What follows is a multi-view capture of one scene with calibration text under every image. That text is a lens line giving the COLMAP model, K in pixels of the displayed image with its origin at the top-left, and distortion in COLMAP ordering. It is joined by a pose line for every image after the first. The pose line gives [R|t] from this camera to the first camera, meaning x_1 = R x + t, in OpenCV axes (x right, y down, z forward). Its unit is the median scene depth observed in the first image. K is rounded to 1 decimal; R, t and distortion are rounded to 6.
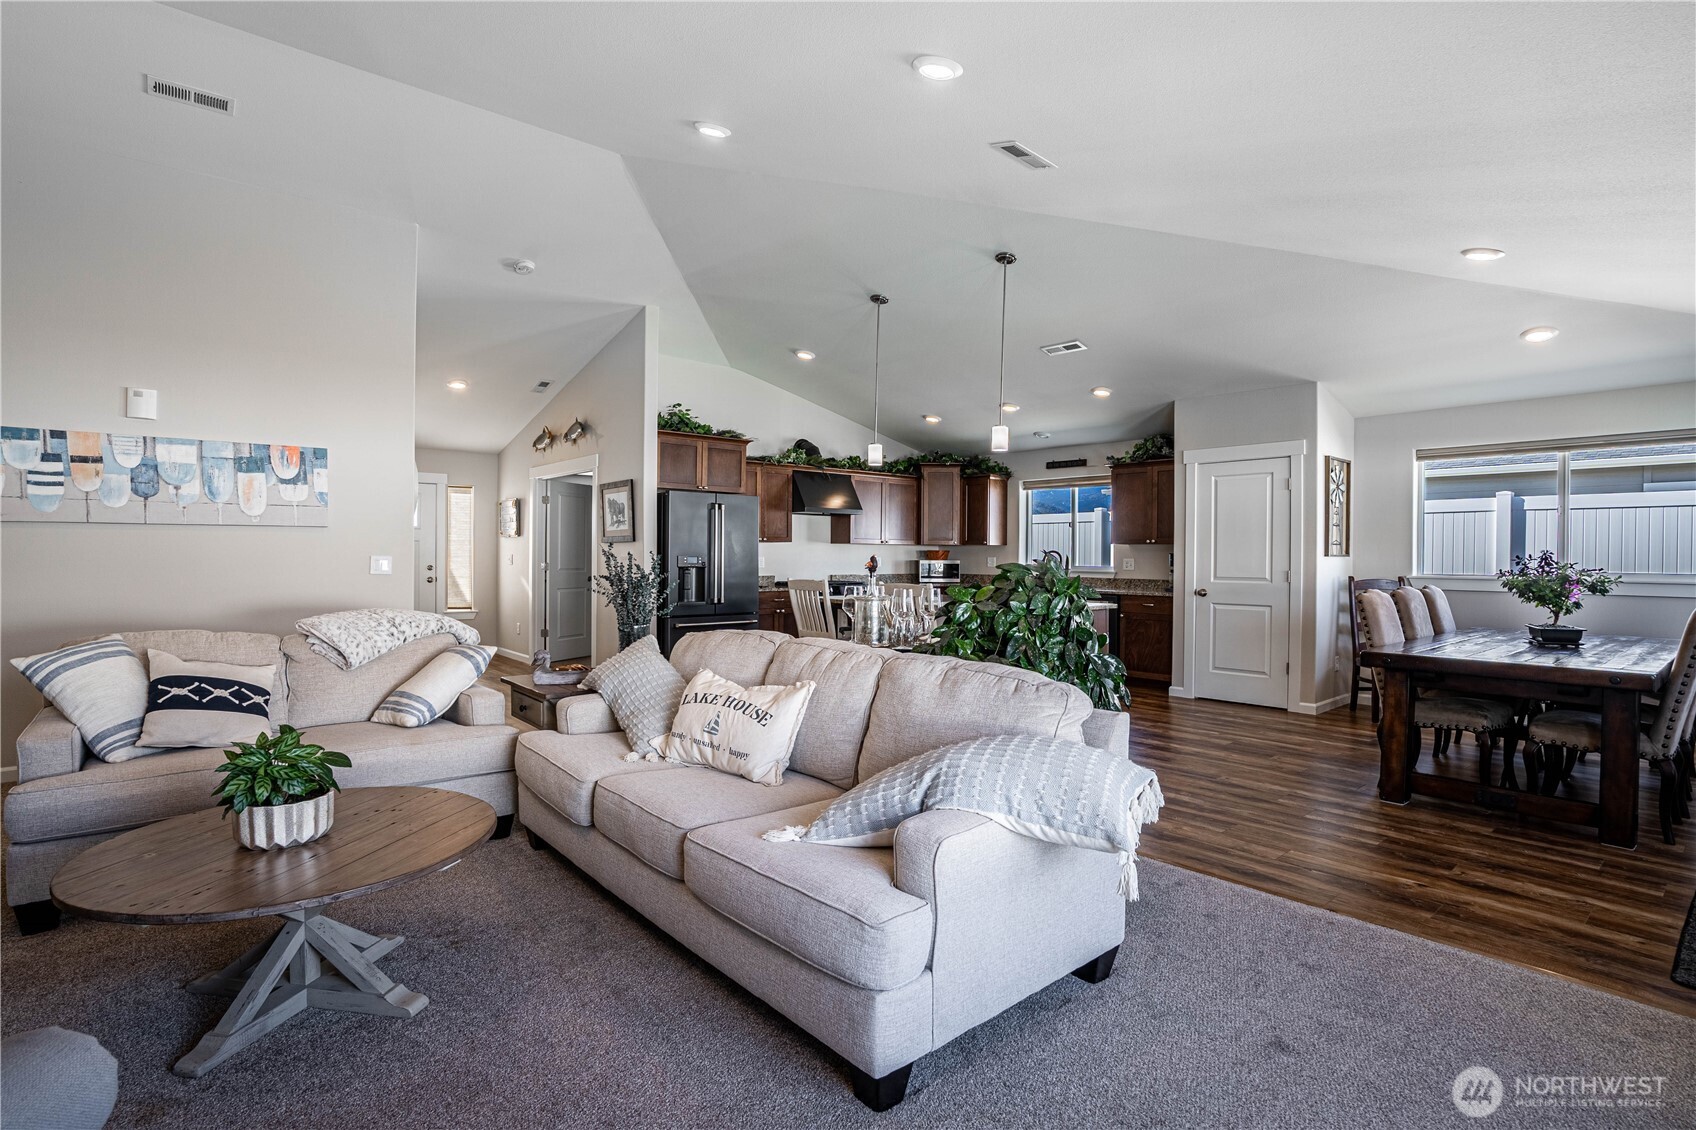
lens RADIAL K [[837.0, 0, 843.4], [0, 837.0, 556.7], [0, 0, 1]] dist [-0.057907, 0.030484]
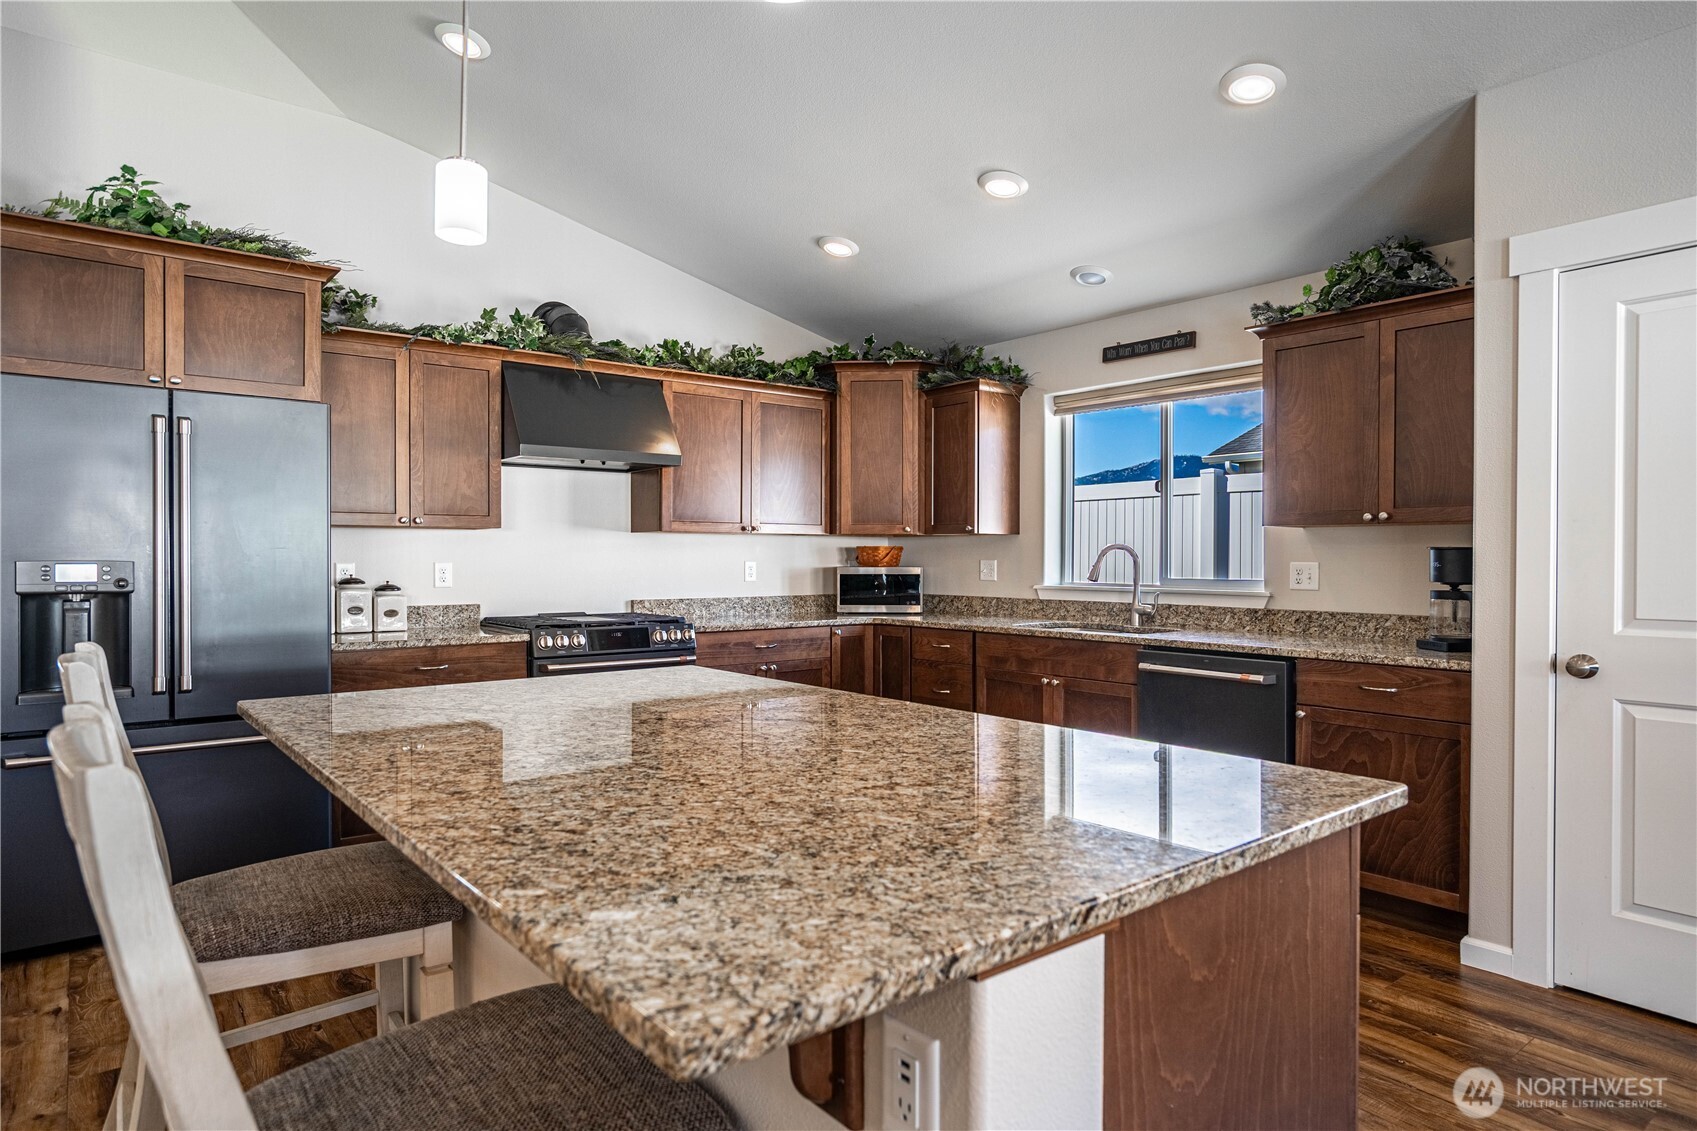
lens RADIAL K [[954.0, 0, 848.5], [0, 954.0, 565.5], [0, 0, 1]] dist [-0.001374, 0.000566]
pose [[0.999123, -0.005625, -0.041484, 0.130985], [0.005855, 0.999968, 0.005430, 0.000264], [0.041452, -0.005668, 0.999124, 0.494493]]
